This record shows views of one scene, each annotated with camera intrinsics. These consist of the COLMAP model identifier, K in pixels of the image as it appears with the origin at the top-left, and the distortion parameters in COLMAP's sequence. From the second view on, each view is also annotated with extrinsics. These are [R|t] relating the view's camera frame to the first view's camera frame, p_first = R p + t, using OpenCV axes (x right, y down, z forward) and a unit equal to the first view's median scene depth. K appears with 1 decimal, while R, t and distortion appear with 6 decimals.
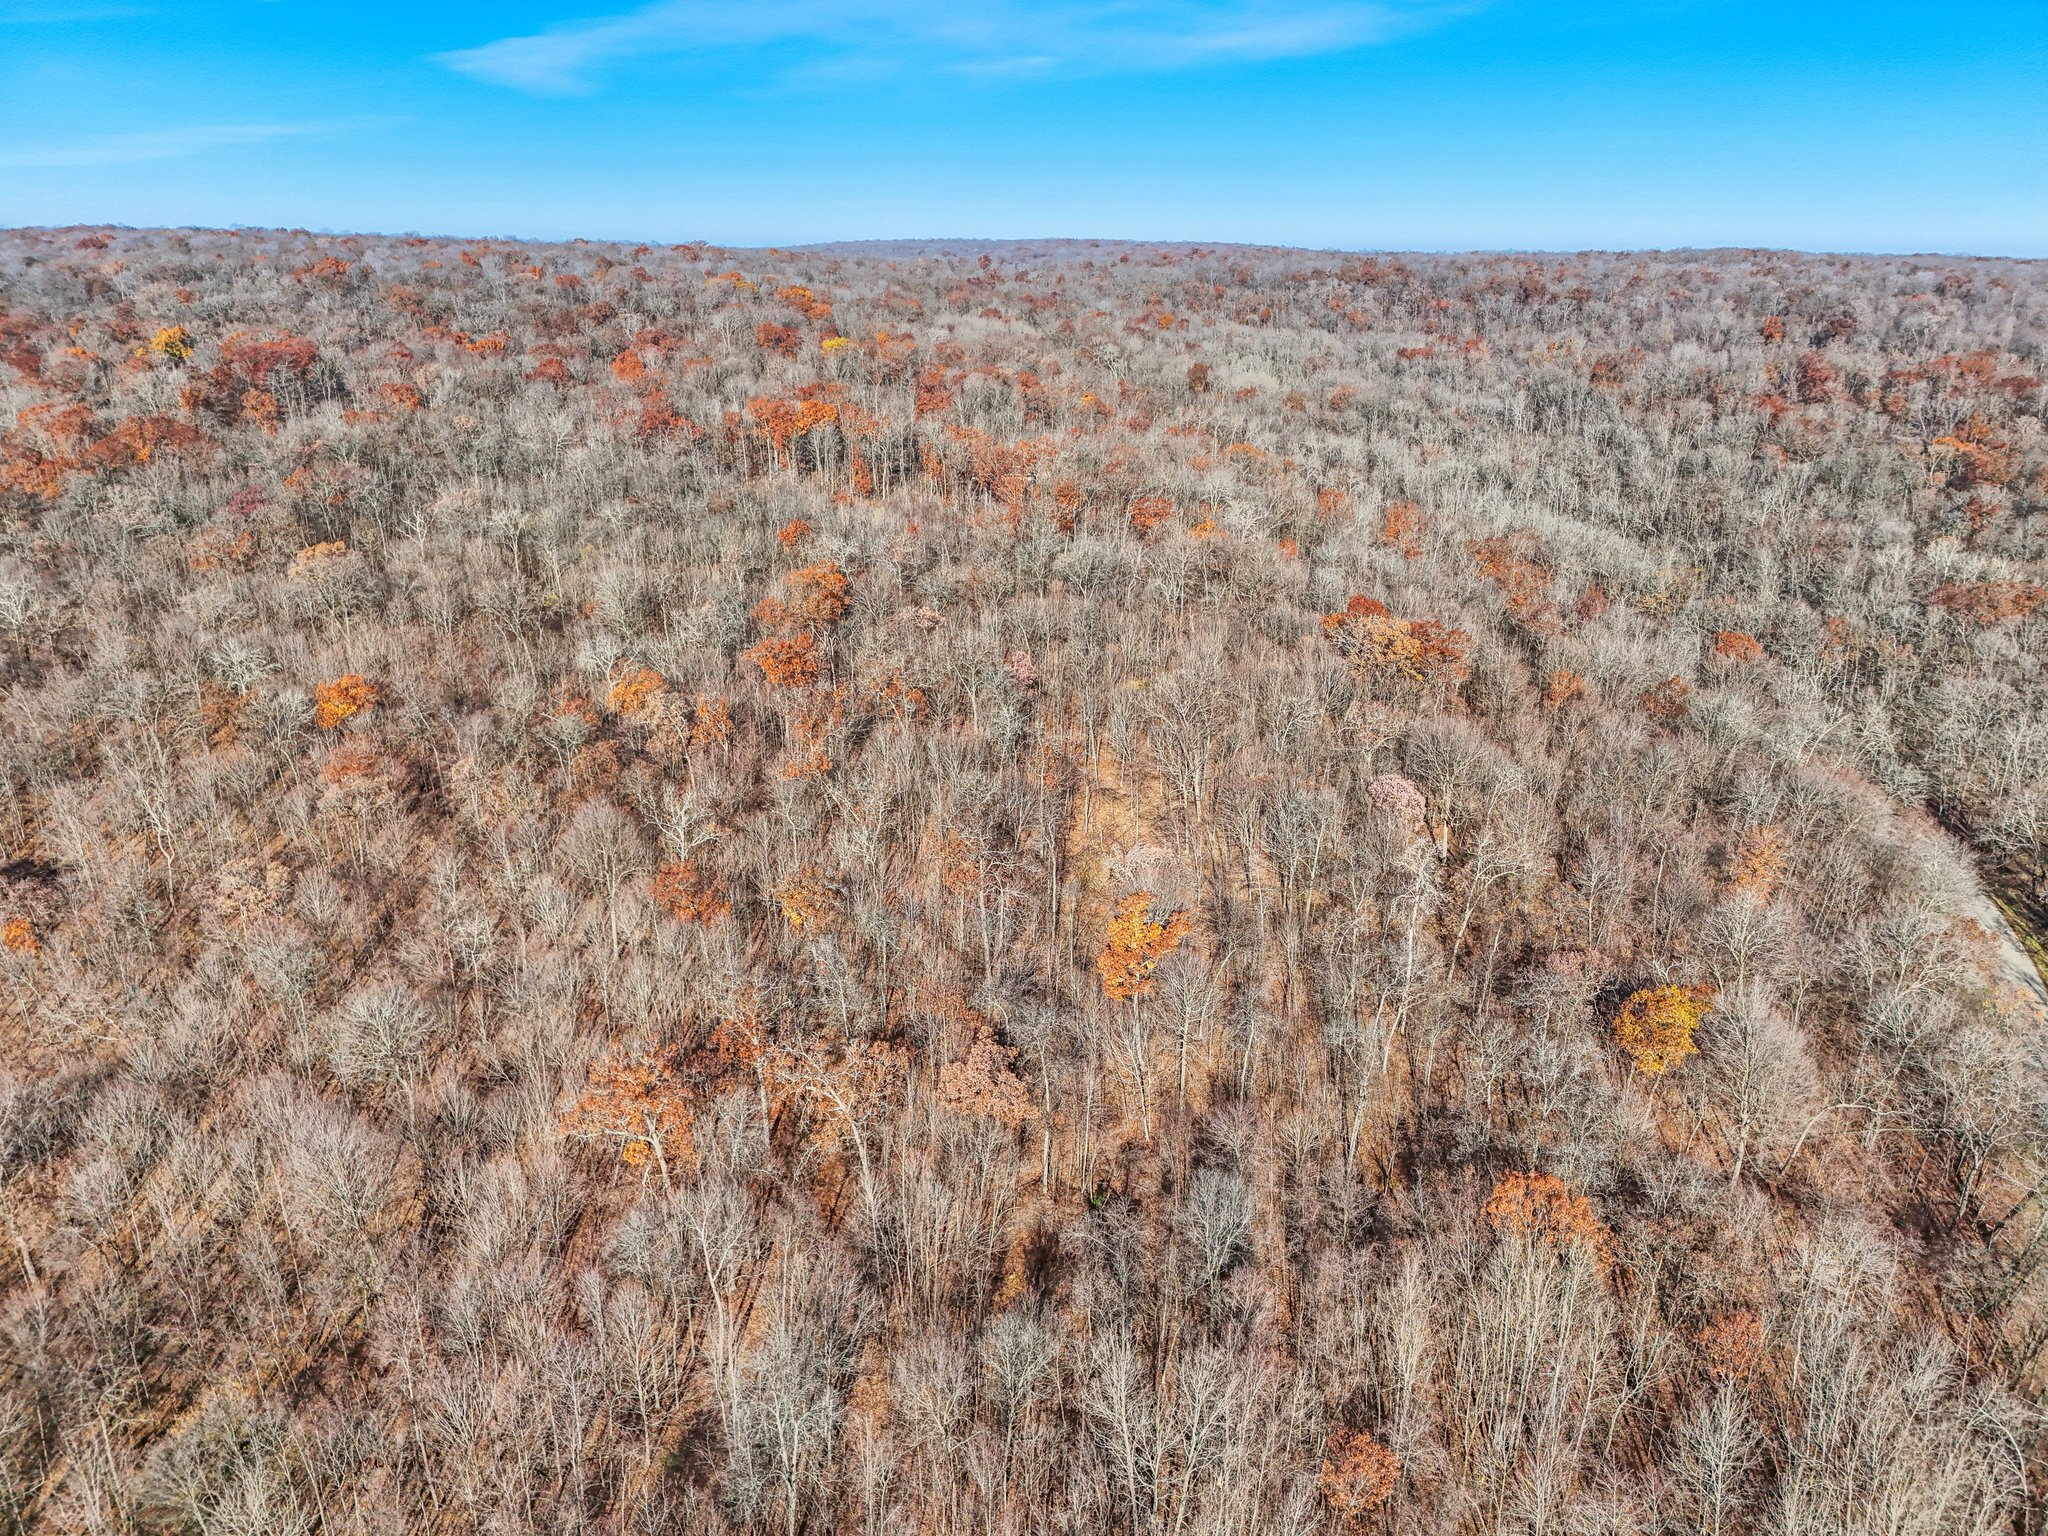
lens RADIAL K [[1517.2, 0, 1031.9], [0, 1517.2, 763.3], [0, 0, 1]] dist [0.062294, -0.054709]
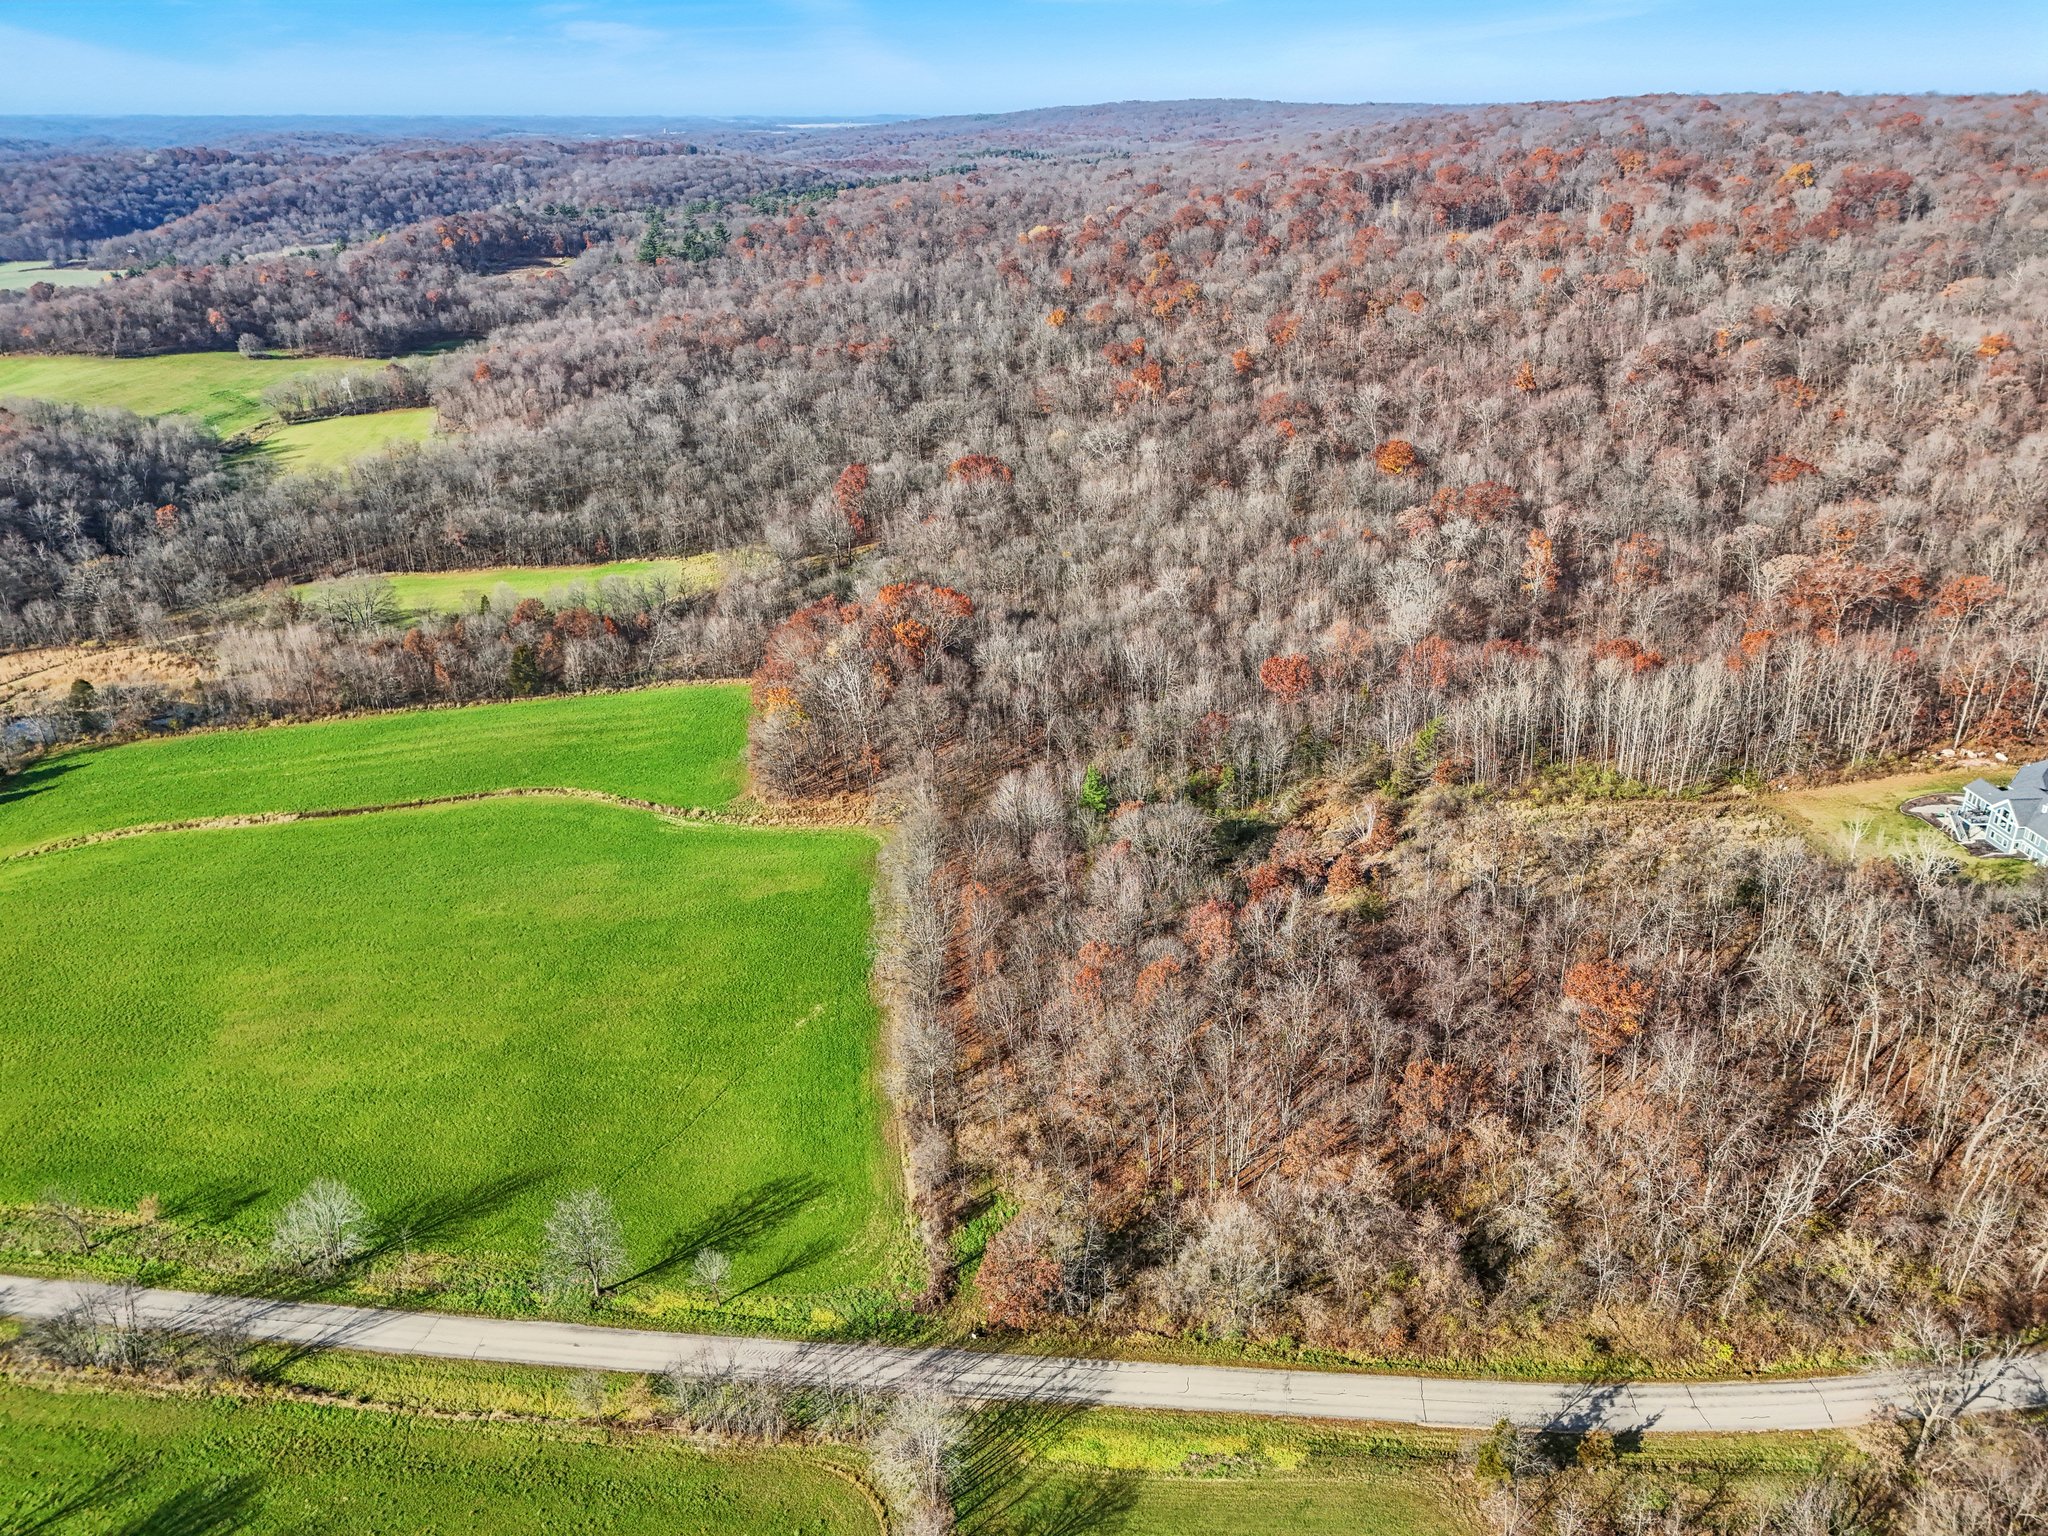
lens RADIAL K [[1517.2, 0, 1024.0], [0, 1517.2, 777.0], [0, 0, 1]] dist [0.062294, -0.054709]
pose [[0.693867, 0.274551, -0.665710, 0.053257], [-0.218390, 0.961157, 0.168771, 0.163407], [0.686188, 0.028279, 0.726874, -0.472557]]
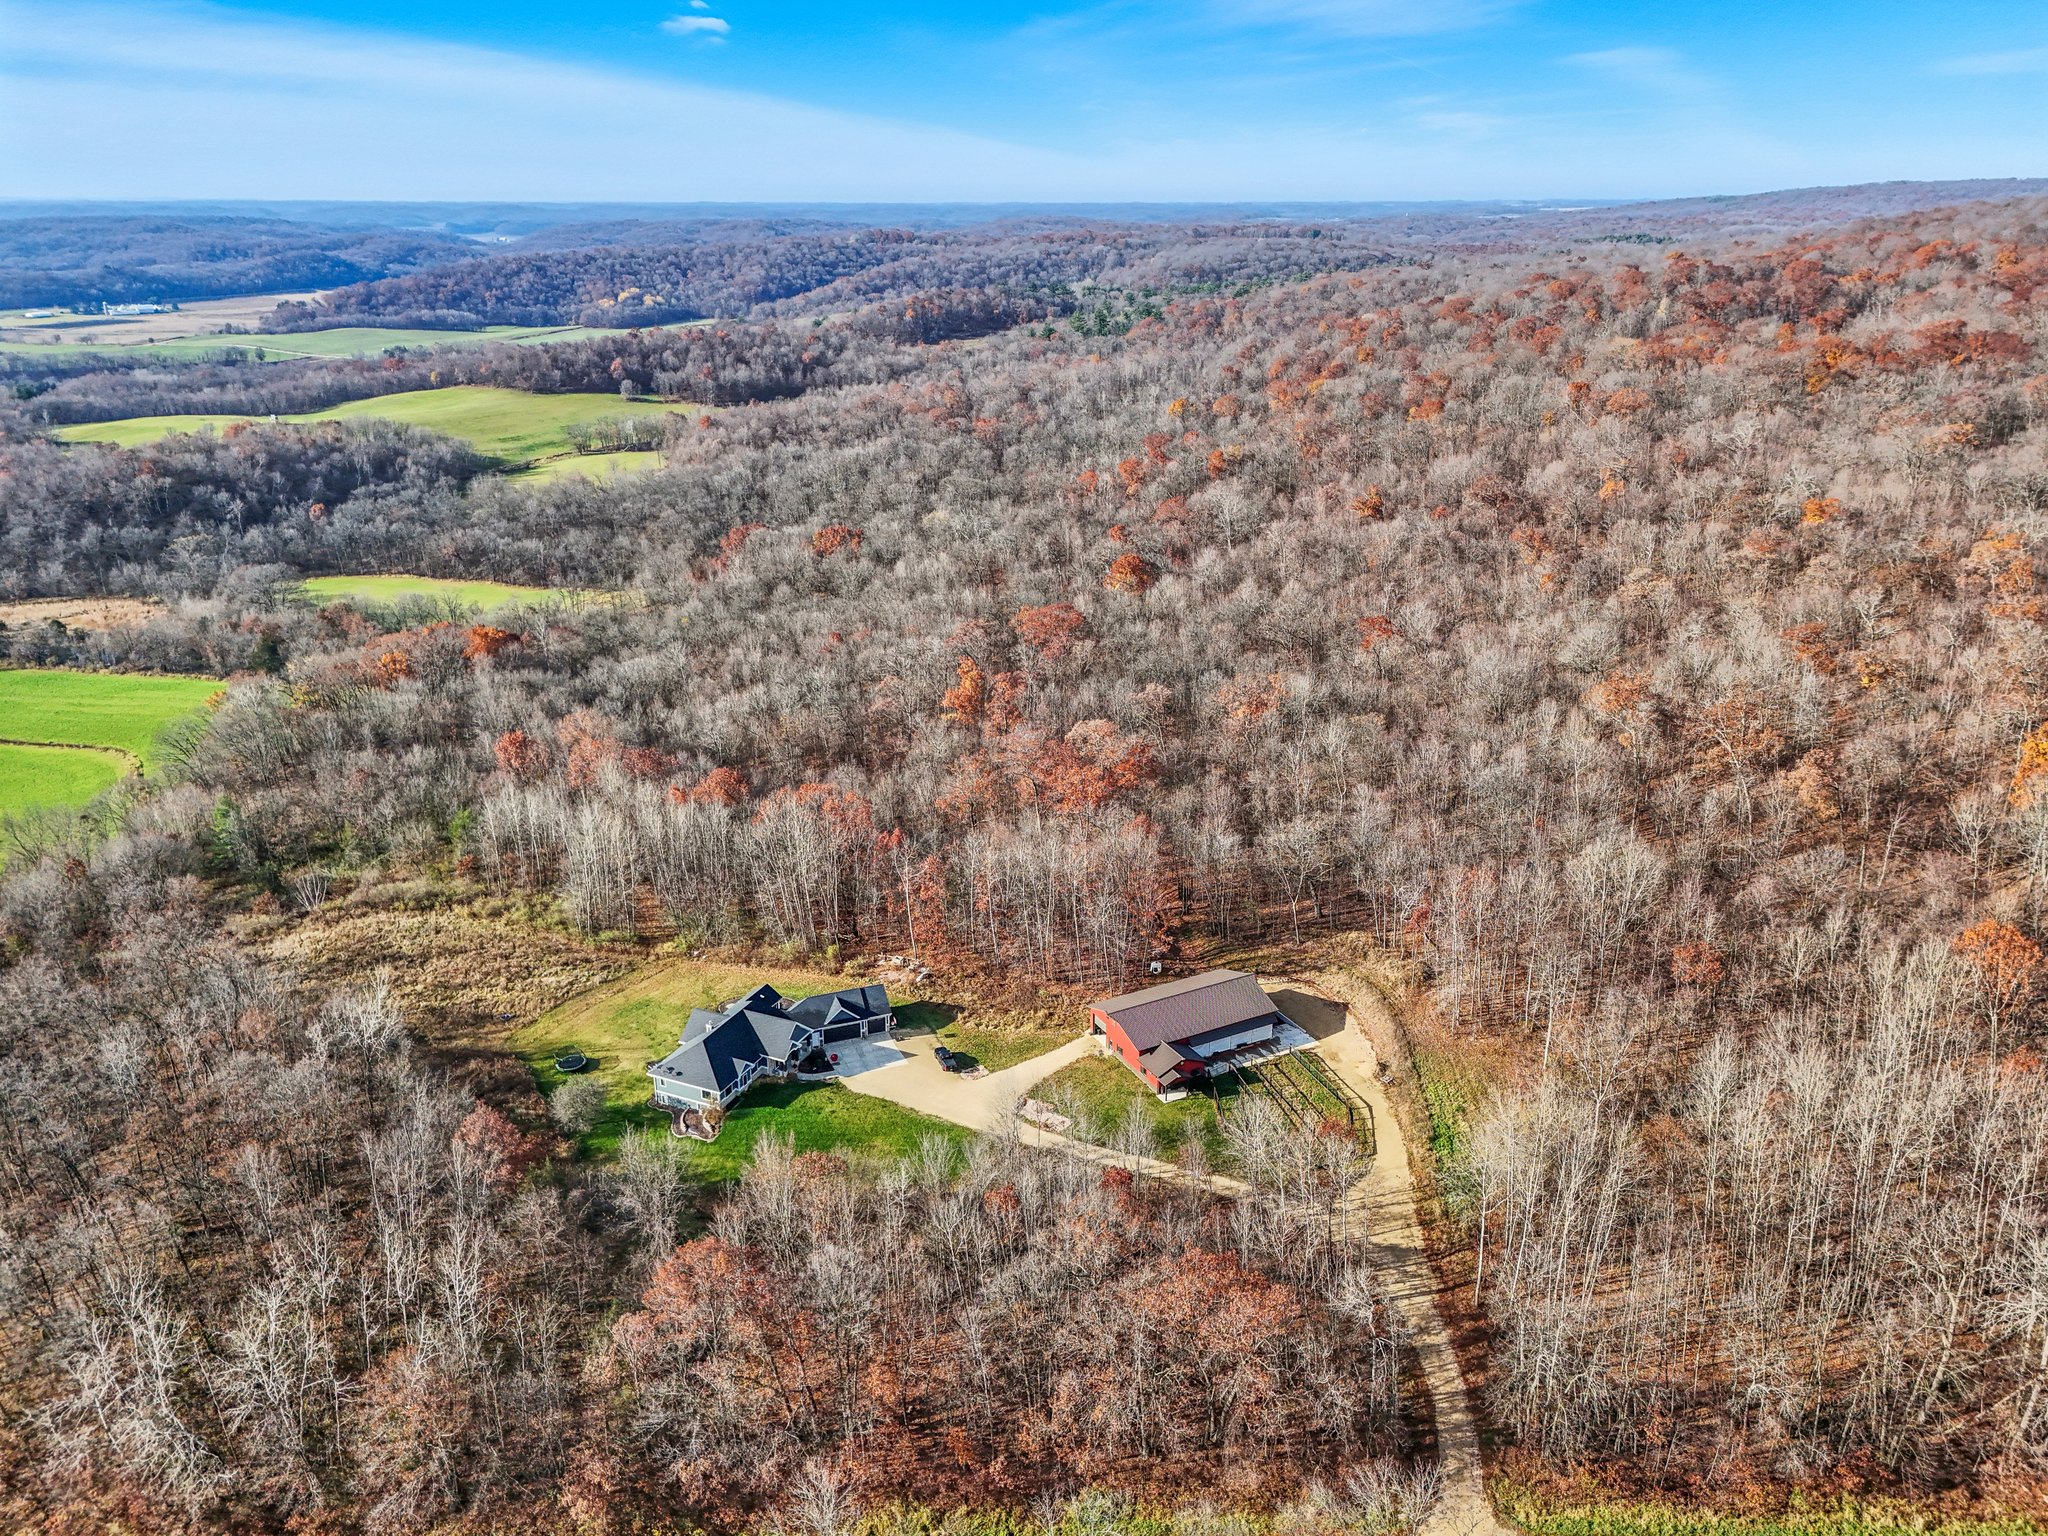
lens RADIAL K [[1517.2, 0, 1016.4], [0, 1517.2, 769.4], [0, 0, 1]] dist [0.062294, -0.054709]
pose [[0.268886, 0.326989, -0.905968, 0.283338], [-0.303294, 0.921503, 0.242580, 0.021846], [0.914173, 0.209548, 0.346954, -0.042344]]
